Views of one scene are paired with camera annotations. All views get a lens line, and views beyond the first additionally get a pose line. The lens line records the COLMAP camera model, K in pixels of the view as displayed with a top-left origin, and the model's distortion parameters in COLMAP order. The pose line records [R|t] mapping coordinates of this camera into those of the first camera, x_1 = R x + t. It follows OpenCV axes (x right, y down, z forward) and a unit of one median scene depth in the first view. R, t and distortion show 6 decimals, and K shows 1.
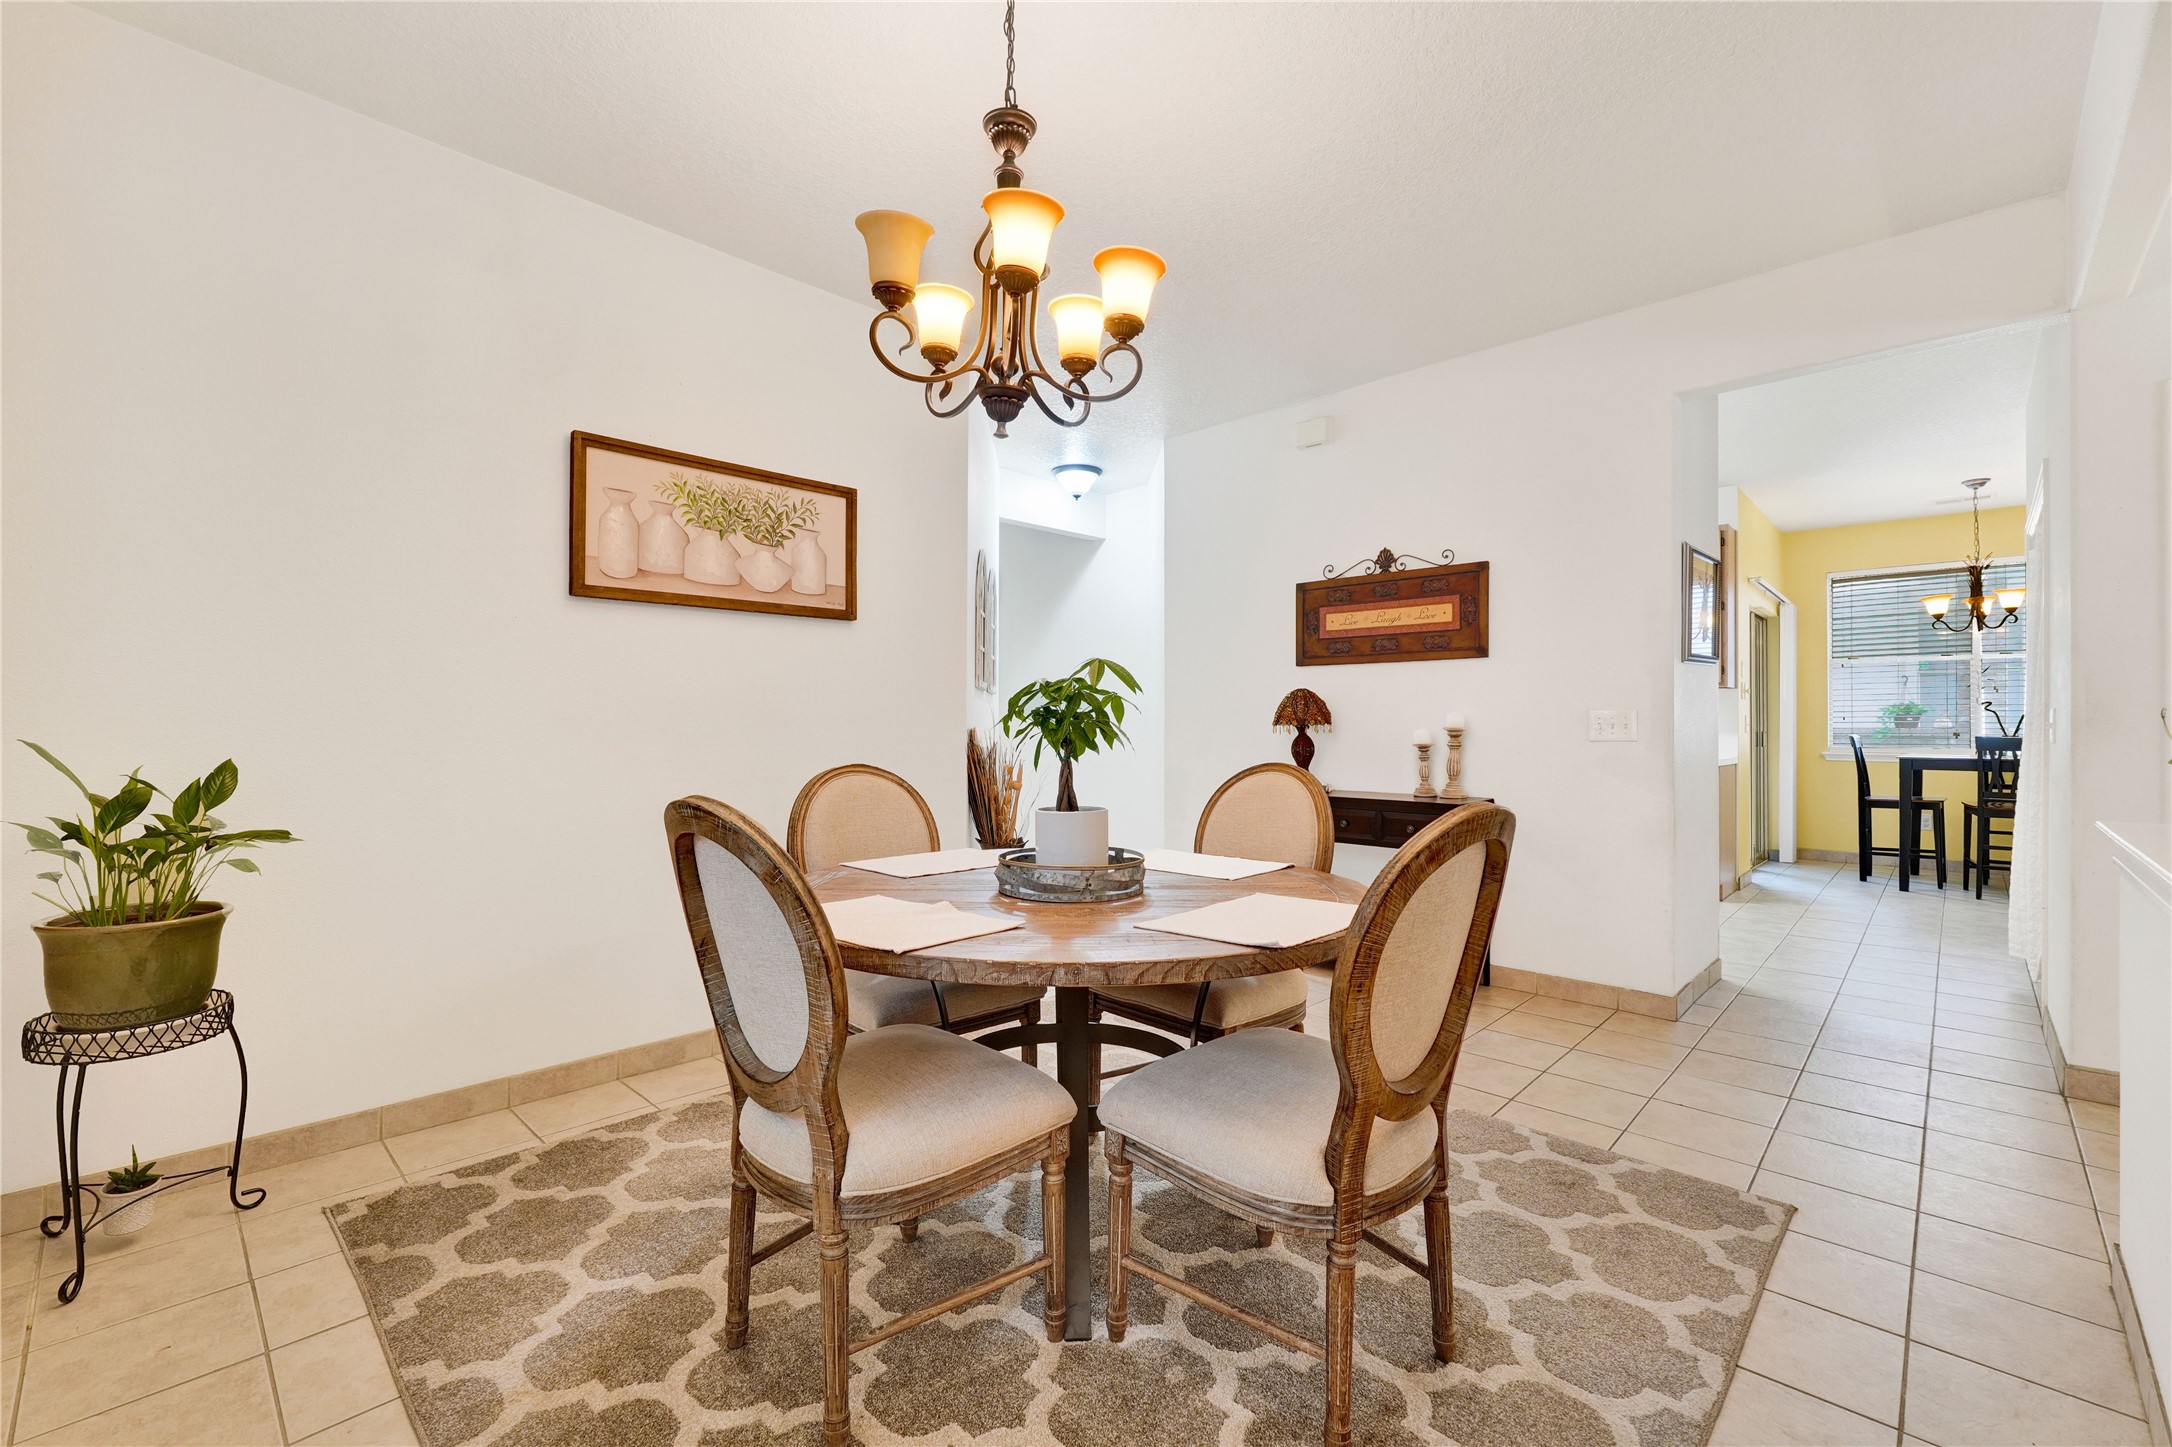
lens RADIAL K [[922.8, 0, 1103.5], [0, 922.8, 718.7], [0, 0, 1]] dist [-0.001471, -0.000056]
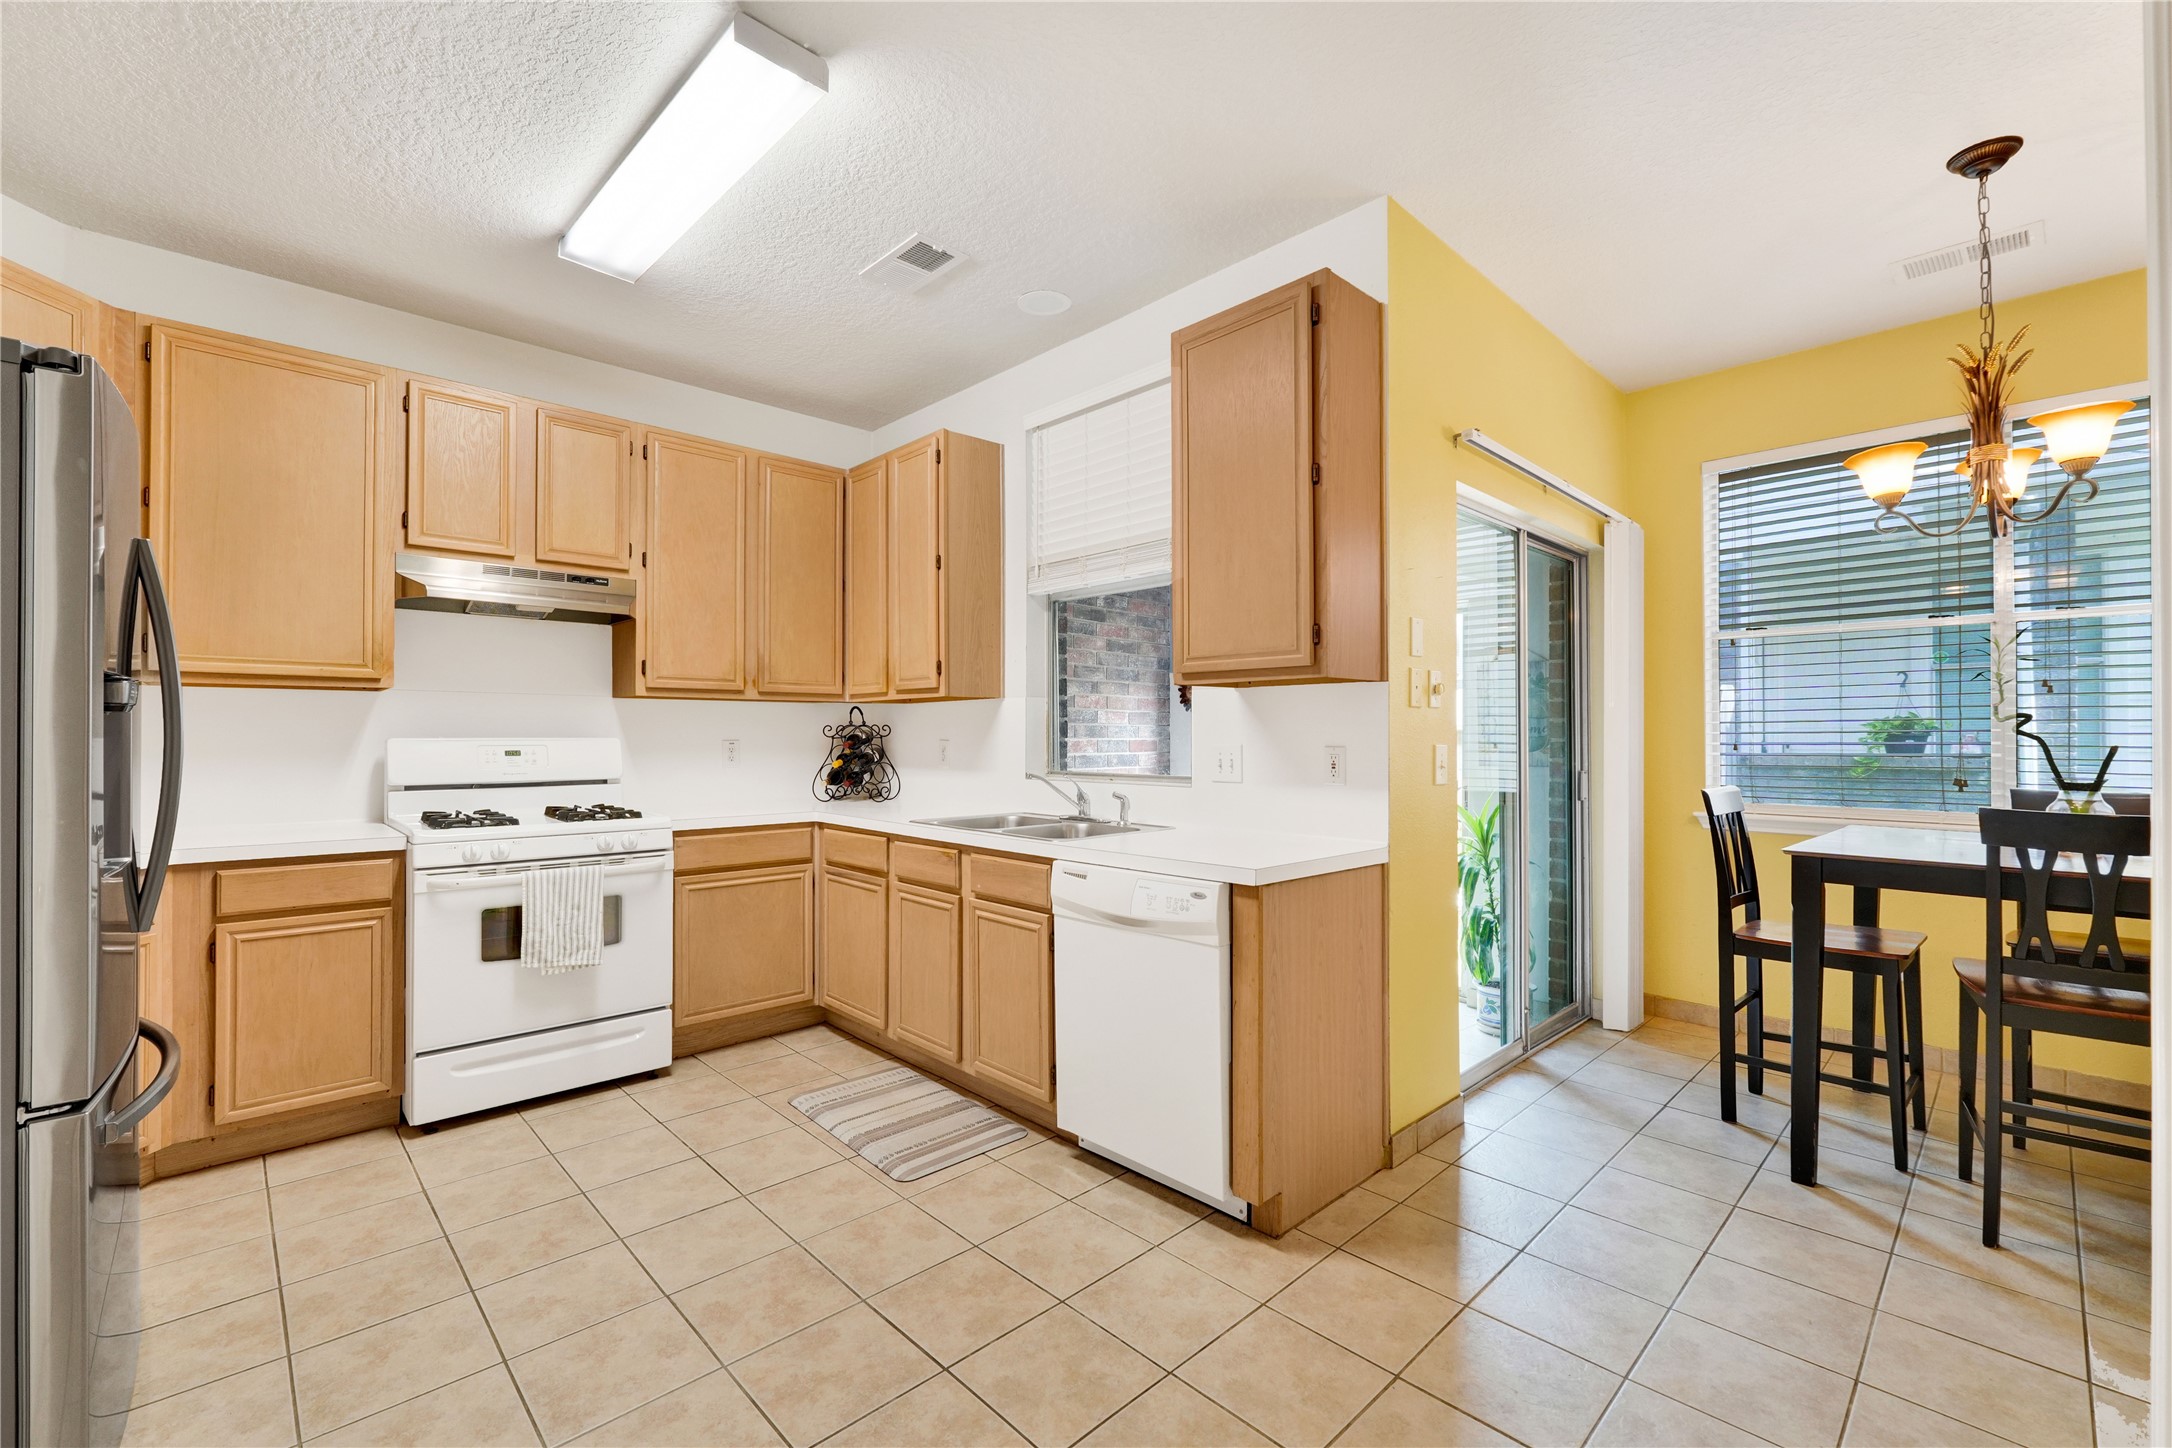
lens RADIAL K [[922.8, 0, 1068.7], [0, 922.8, 728.3], [0, 0, 1]] dist [-0.001471, -0.000056]
pose [[0.998426, 0.000413, -0.056078, 0.575470], [-0.000542, 0.999997, -0.002286, -0.010381], [0.056077, 0.002313, 0.998424, 0.582544]]
